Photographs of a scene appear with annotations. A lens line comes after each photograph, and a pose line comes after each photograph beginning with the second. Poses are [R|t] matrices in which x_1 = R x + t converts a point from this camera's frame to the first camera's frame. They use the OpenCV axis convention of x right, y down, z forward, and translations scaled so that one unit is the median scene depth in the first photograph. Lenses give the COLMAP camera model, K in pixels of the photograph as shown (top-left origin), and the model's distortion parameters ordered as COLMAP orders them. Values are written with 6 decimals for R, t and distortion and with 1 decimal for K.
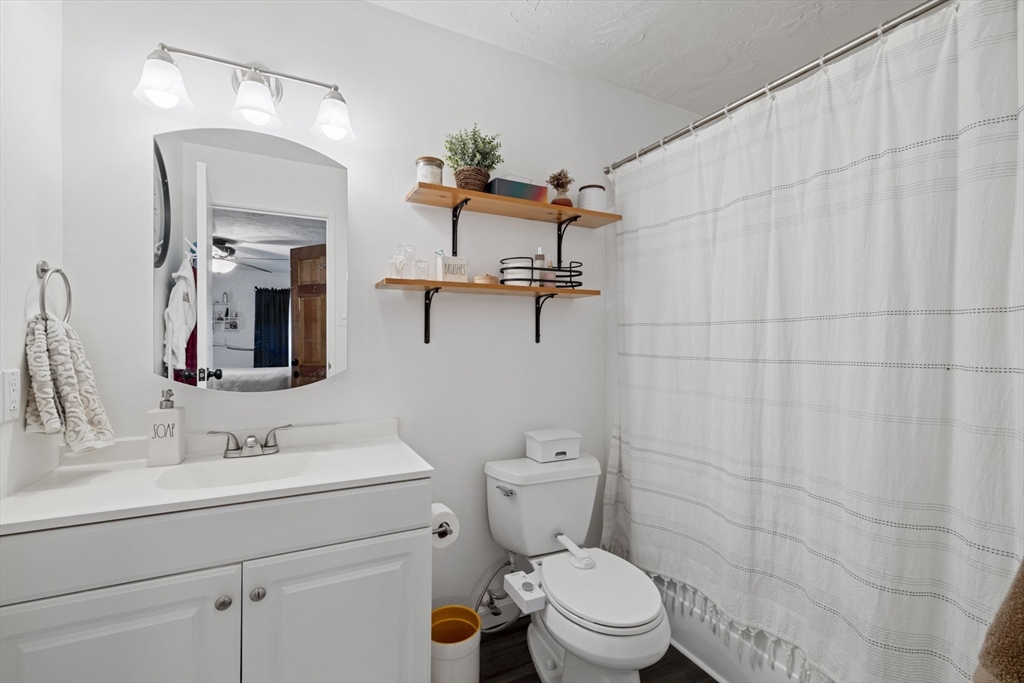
lens RADIAL K [[431.9, 0, 514.2], [0, 431.9, 347.7], [0, 0, 1]] dist [-0.000178, -0.000169]
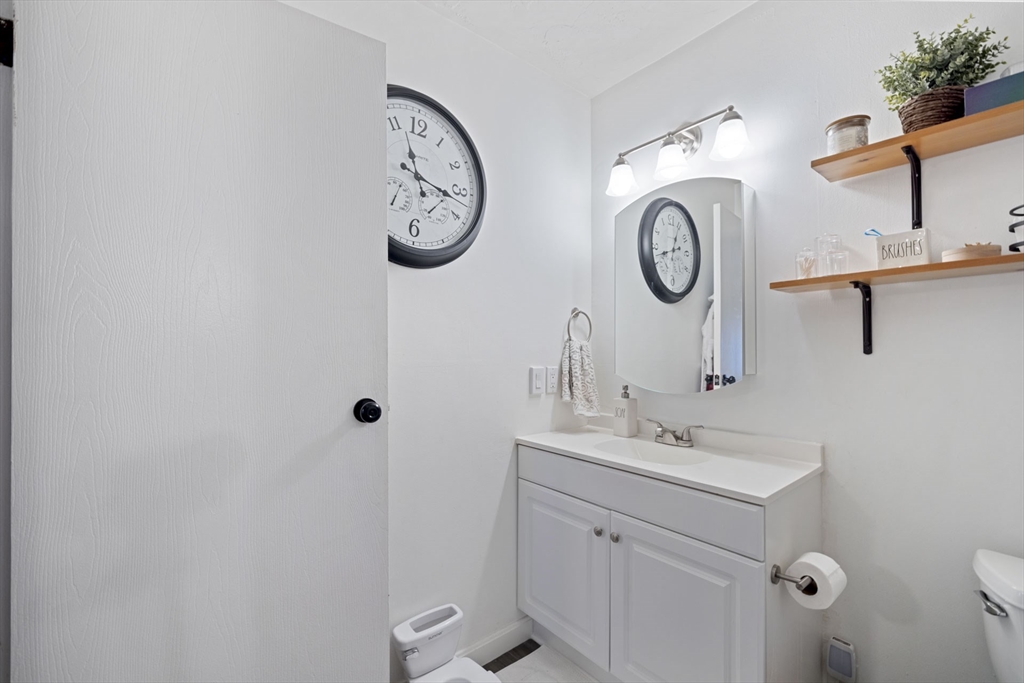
lens RADIAL K [[431.9, 0, 514.2], [0, 431.9, 347.7], [0, 0, 1]] dist [-0.000178, -0.000169]
pose [[0.236544, -0.011647, -0.971551, 0.496712], [-0.011122, 0.999830, -0.014694, -0.003388], [0.971557, 0.014282, 0.236375, 0.269802]]
